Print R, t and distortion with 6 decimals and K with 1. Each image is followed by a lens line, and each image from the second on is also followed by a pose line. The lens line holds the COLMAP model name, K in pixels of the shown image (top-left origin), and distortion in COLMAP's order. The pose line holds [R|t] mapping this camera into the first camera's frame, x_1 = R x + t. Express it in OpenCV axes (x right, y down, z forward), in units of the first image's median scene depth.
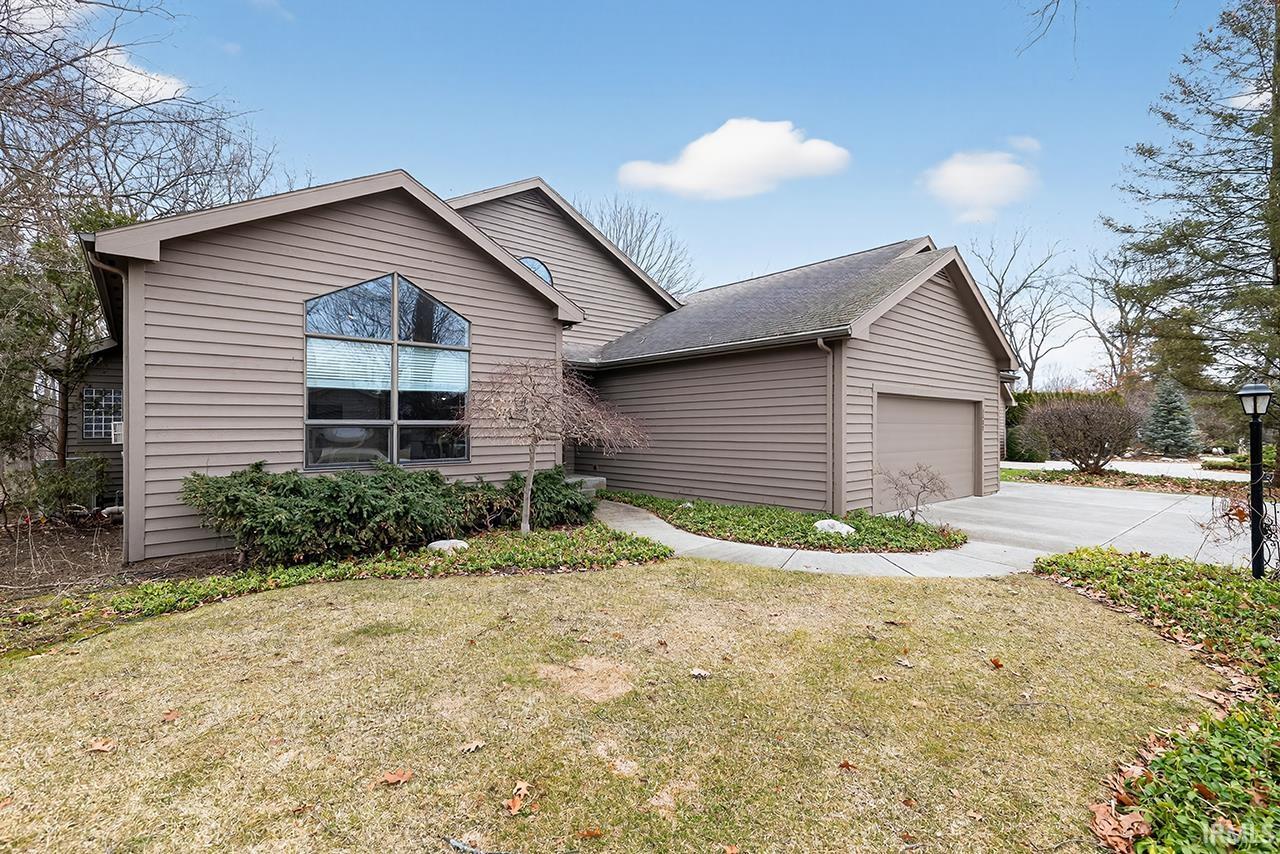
lens RADIAL K [[585.8, 0, 640.0], [0, 585.8, 427.0], [0, 0, 1]] dist [0.000936, 0.000065]
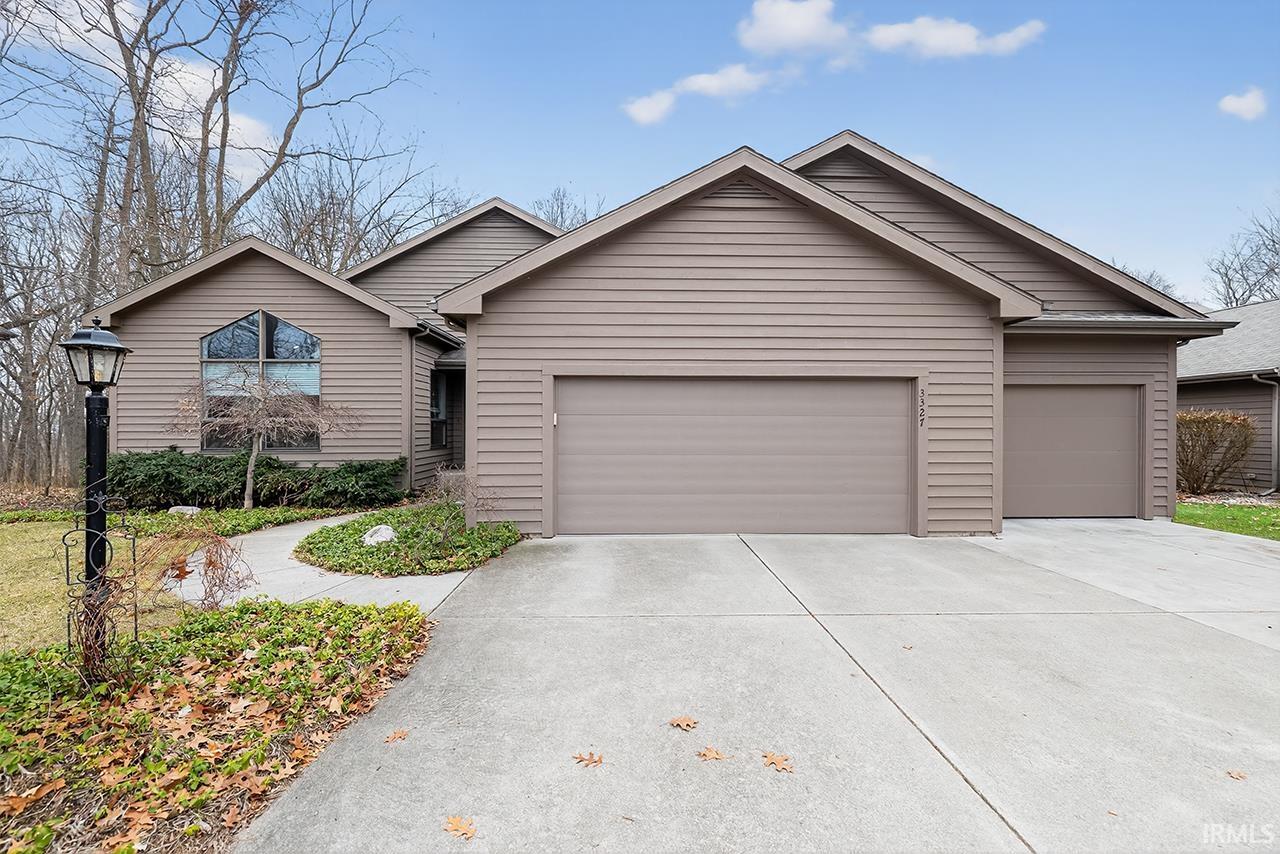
lens RADIAL K [[559.6, 0, 632.3], [0, 559.6, 420.1], [0, 0, 1]] dist [0.001005, 0.000260]
pose [[0.764630, -0.010092, -0.644391, 1.106204], [0.001047, 0.999896, -0.014418, 0.012899], [0.644469, 0.010350, 0.764561, 0.579302]]
